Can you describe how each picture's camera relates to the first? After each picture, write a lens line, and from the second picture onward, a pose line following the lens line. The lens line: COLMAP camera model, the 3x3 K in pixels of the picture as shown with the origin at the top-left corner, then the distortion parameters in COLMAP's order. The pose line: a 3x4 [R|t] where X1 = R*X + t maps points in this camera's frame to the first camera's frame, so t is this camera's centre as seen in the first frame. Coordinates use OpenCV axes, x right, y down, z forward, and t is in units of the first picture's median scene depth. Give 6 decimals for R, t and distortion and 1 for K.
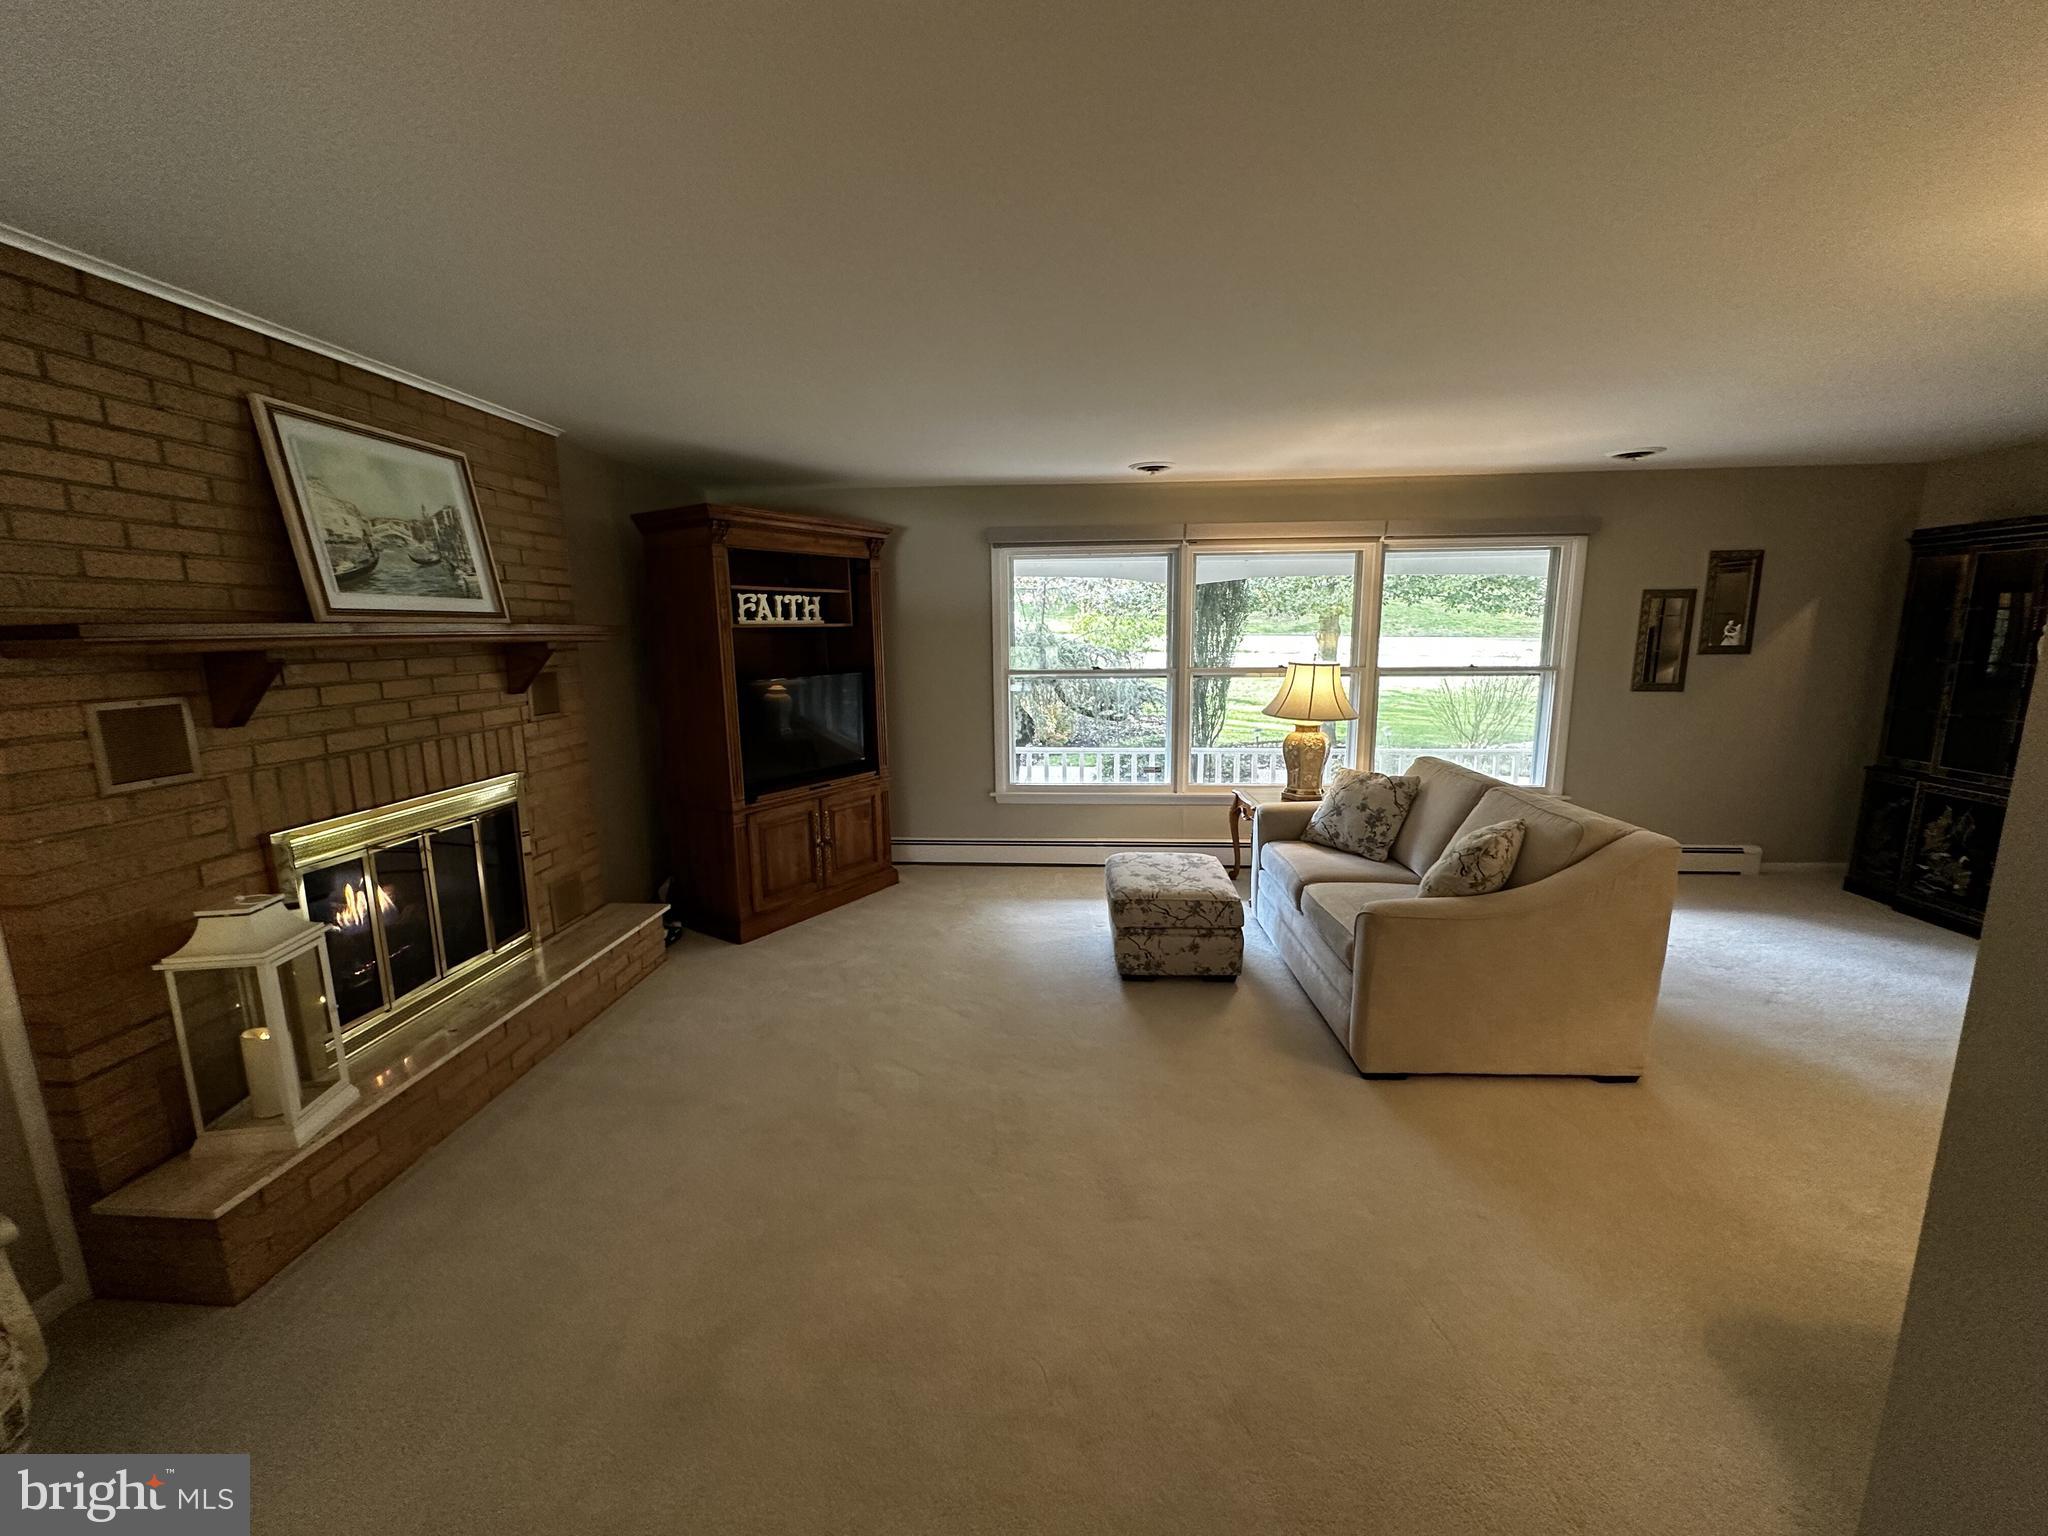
lens RADIAL K [[809.9, 0, 1028.2], [0, 809.9, 772.3], [0, 0, 1]] dist [0.000752, -0.000009]
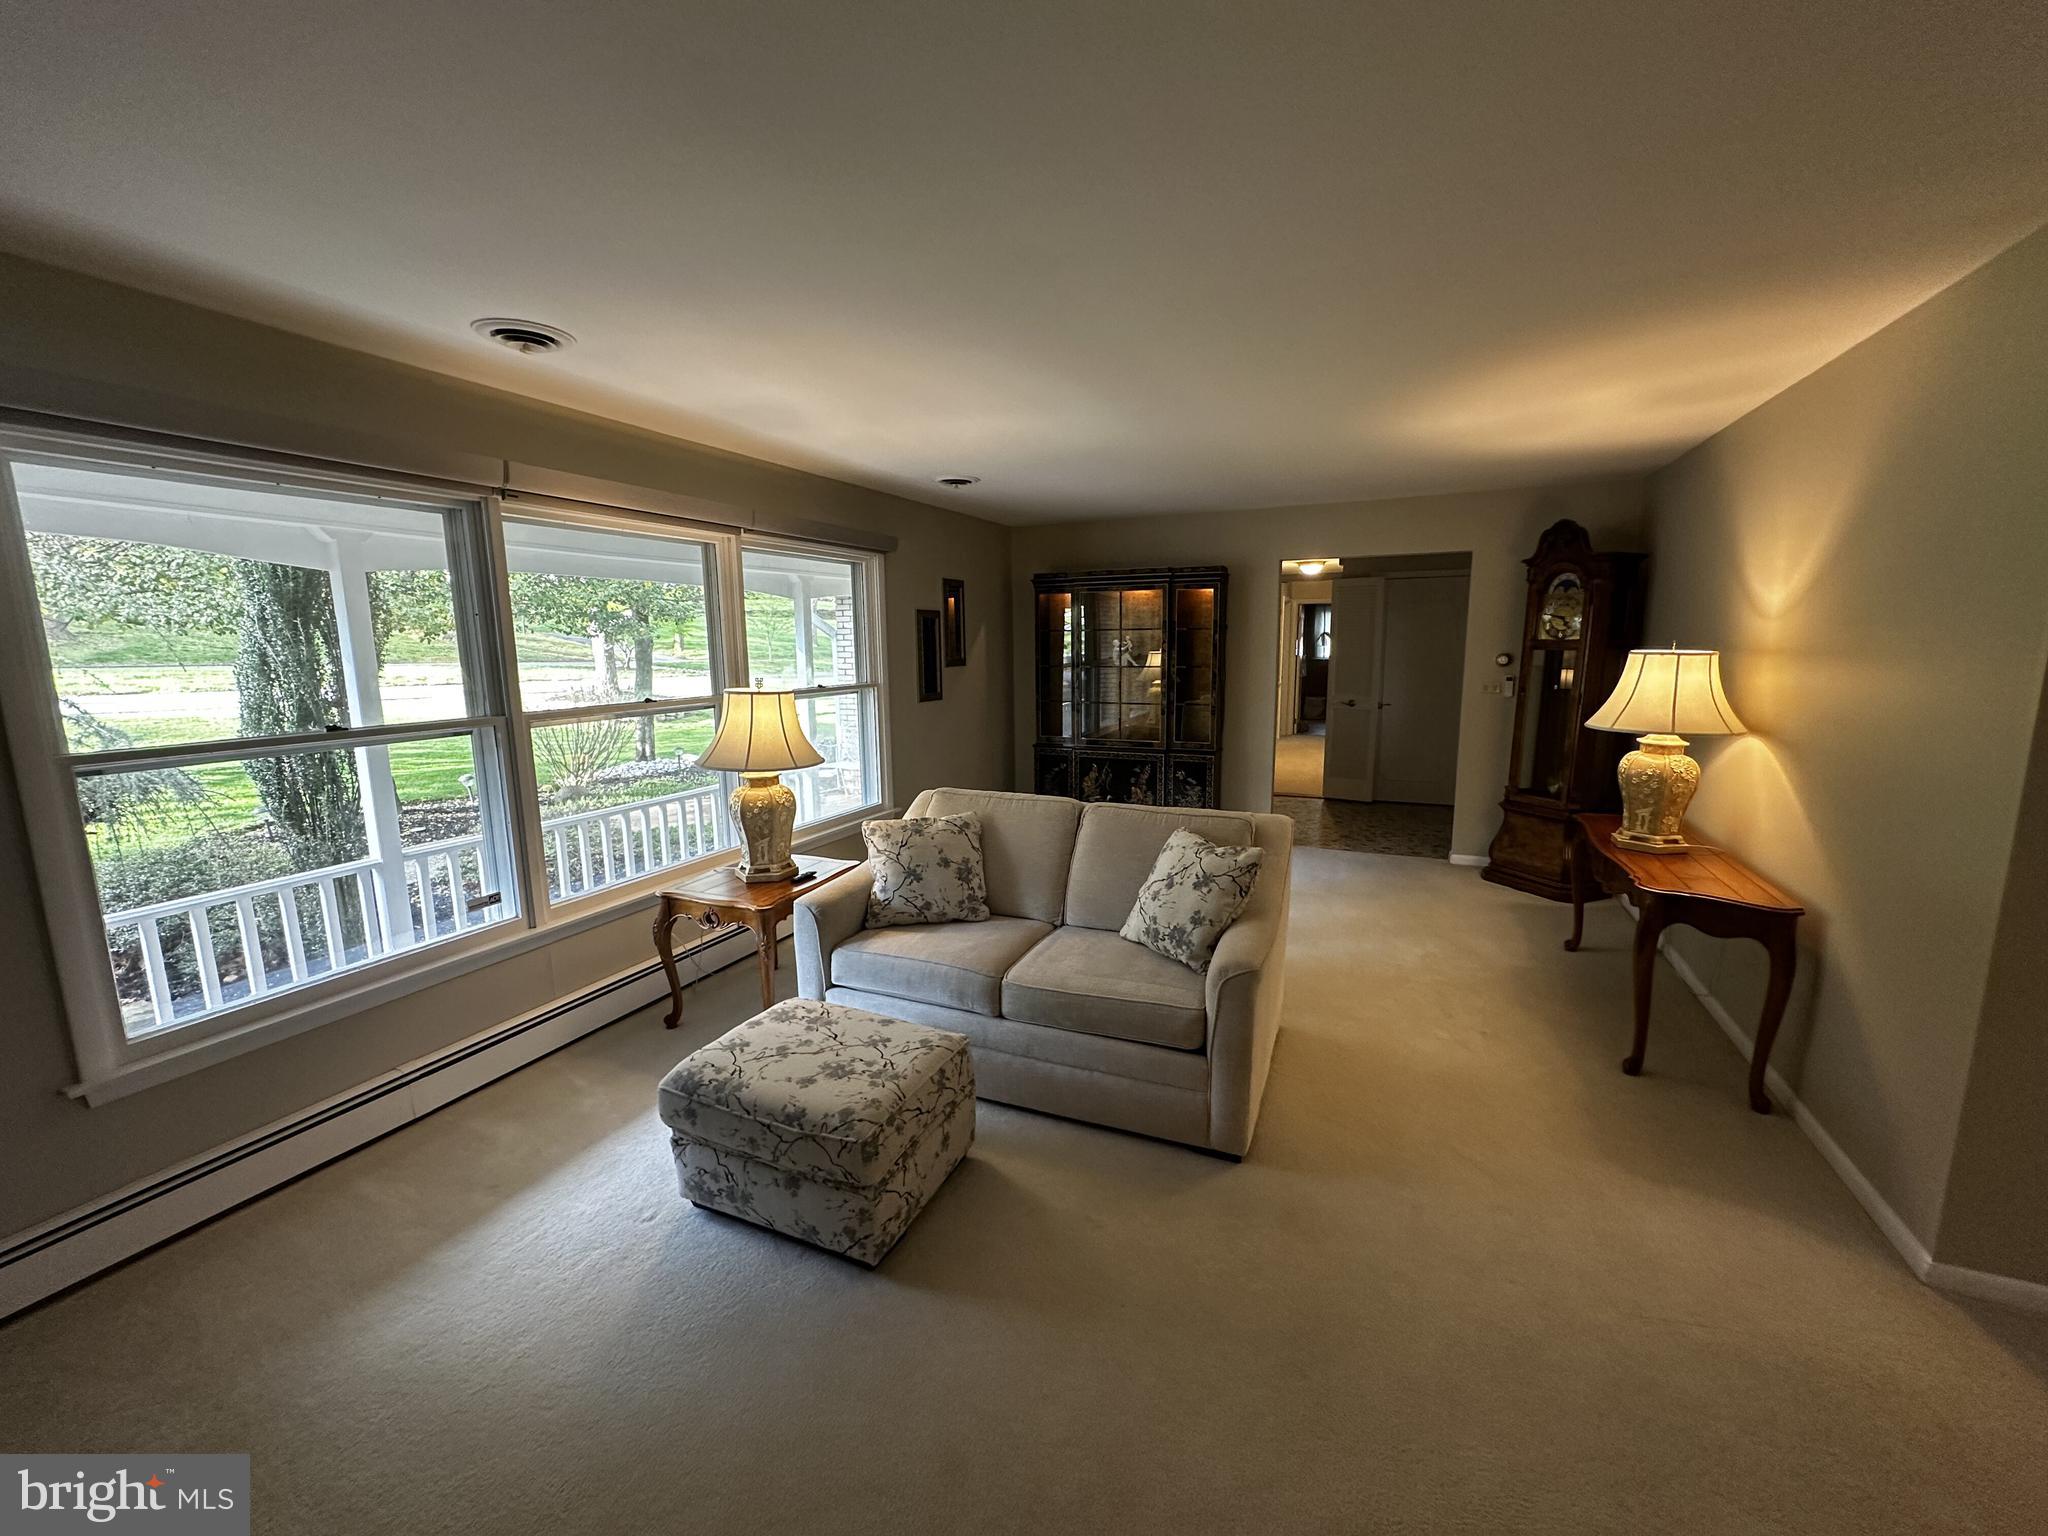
lens RADIAL K [[809.9, 0, 1028.2], [0, 809.9, 772.3], [0, 0, 1]] dist [0.000752, -0.000009]
pose [[0.357152, -0.145097, 0.922708, -0.224777], [0.172795, 0.981073, 0.087391, -0.078992], [-0.917924, 0.128228, 0.375464, 0.479379]]
